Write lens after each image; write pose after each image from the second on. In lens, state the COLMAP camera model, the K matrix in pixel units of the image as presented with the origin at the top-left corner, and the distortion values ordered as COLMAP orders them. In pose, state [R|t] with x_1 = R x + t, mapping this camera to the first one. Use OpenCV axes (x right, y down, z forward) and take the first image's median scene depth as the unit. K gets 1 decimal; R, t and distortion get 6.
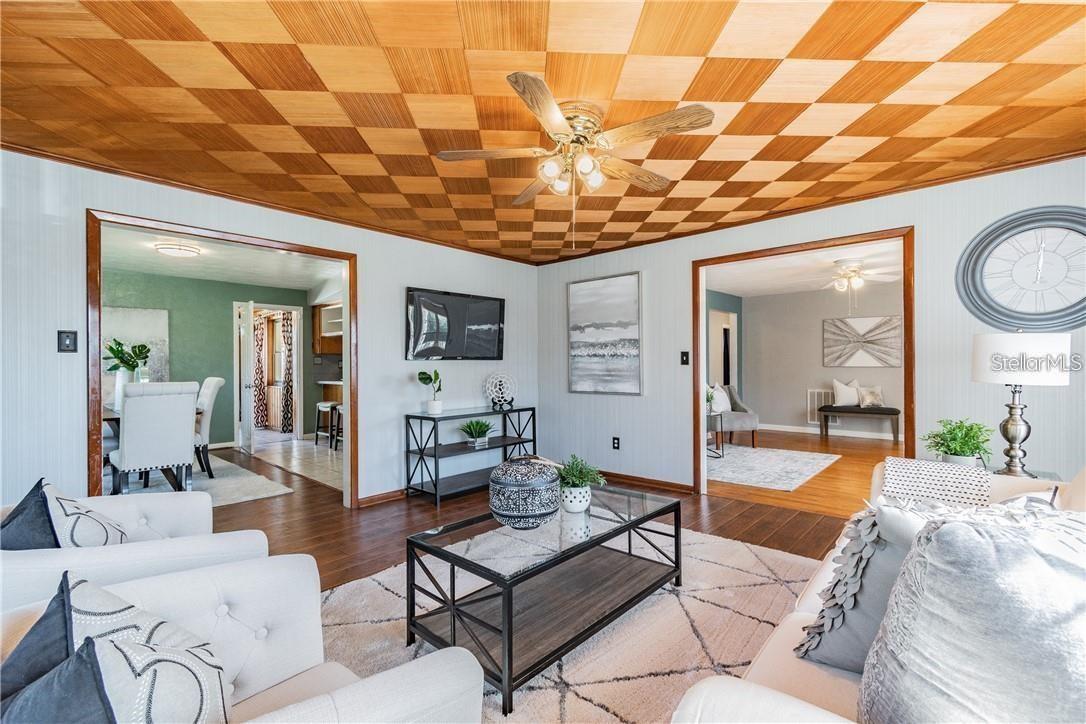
lens RADIAL K [[486.0, 0, 541.0], [0, 486.0, 362.3], [0, 0, 1]] dist [0.000561, 0.000831]
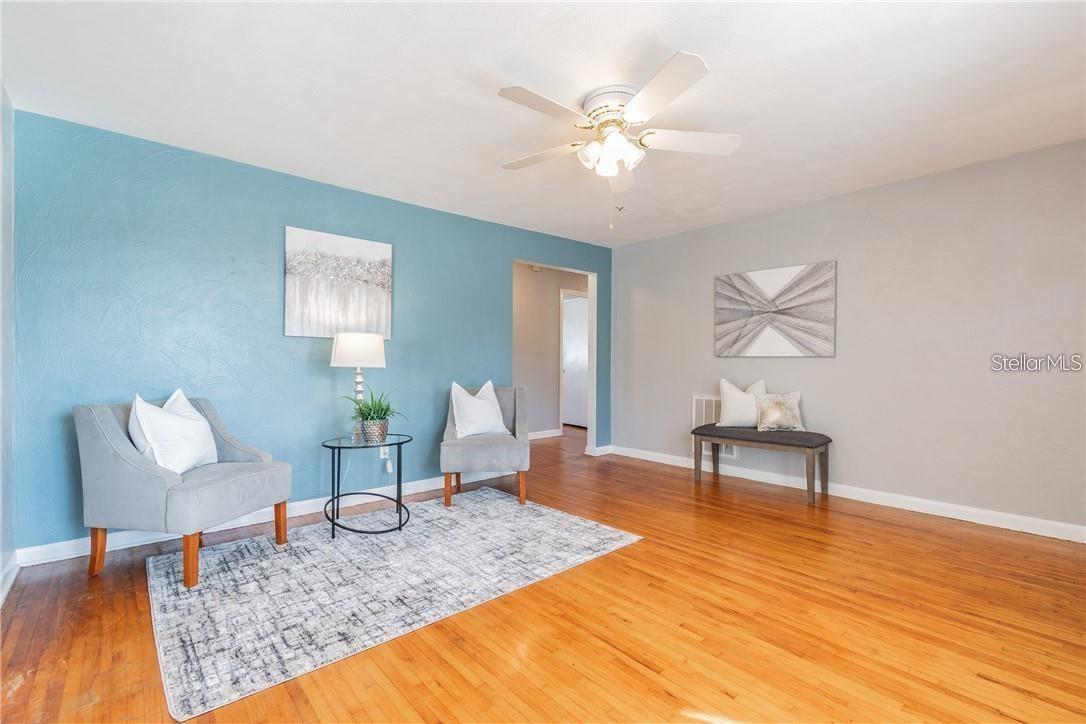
lens RADIAL K [[486.0, 0, 552.0], [0, 486.0, 357.8], [0, 0, 1]] dist [0.000561, 0.000831]
pose [[0.994974, 0.010120, -0.099625, 0.634761], [-0.010536, 0.999938, -0.003655, 0.020786], [0.099582, 0.004686, 0.995018, 0.573625]]
